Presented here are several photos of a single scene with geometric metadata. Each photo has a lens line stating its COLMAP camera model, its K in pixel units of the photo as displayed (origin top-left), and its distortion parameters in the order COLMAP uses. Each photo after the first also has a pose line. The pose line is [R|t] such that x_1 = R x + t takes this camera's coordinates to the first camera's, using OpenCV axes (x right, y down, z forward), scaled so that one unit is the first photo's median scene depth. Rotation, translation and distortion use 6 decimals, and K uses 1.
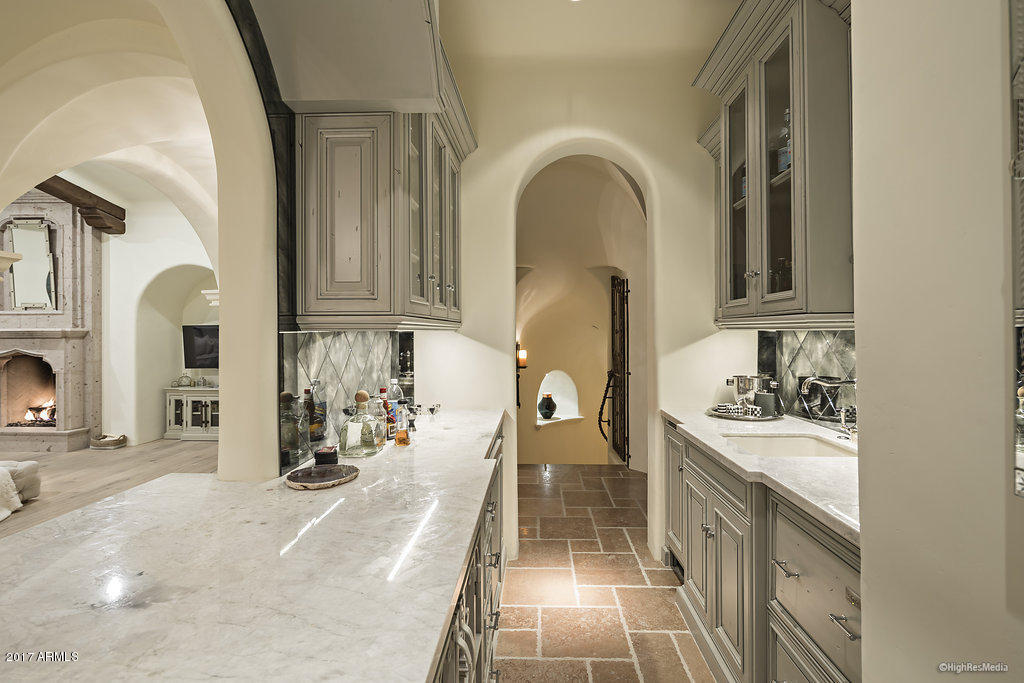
lens RADIAL K [[507.0, 0, 513.4], [0, 507.0, 322.1], [0, 0, 1]] dist [0.001653, 0.000579]
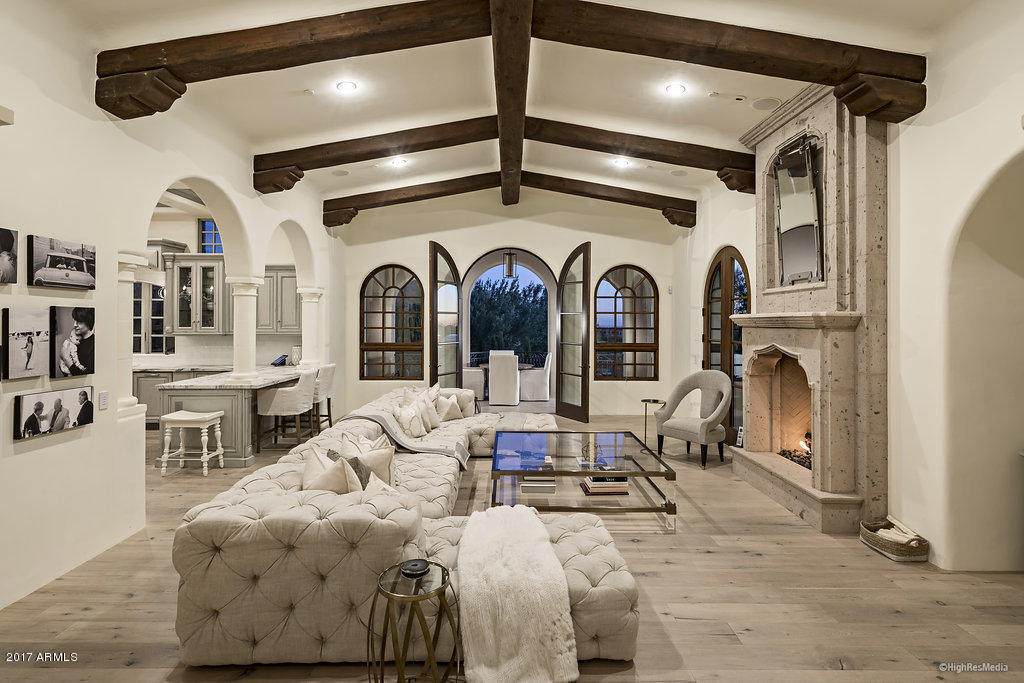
lens RADIAL K [[507.0, 0, 513.4], [0, 507.0, 322.1], [0, 0, 1]] dist [0.001653, 0.000579]
pose [[0.064064, 0.004664, -0.997935, -0.328120], [0.012726, 0.999904, 0.005490, 0.016333], [0.997865, -0.013051, 0.063998, 0.601195]]
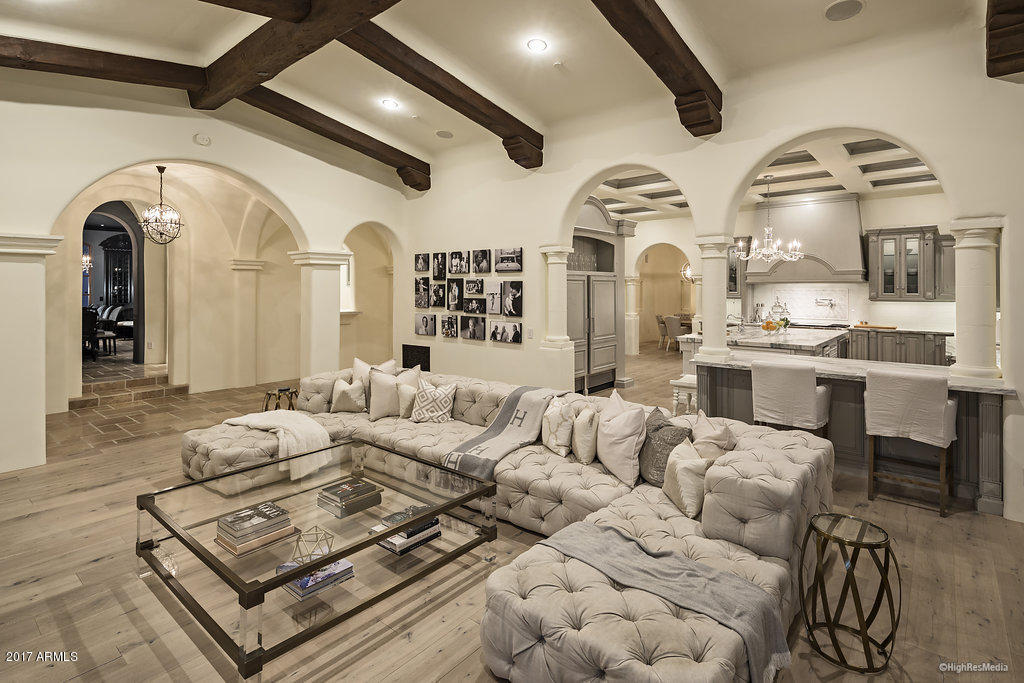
lens RADIAL K [[514.7, 0, 510.2], [0, 514.7, 291.0], [0, 0, 1]] dist [-0.000381, -0.000238]
pose [[-0.796676, -0.003270, 0.604398, -1.456963], [-0.008462, 0.999948, -0.005743, 0.023557], [-0.604347, -0.009690, -0.796662, 0.996284]]
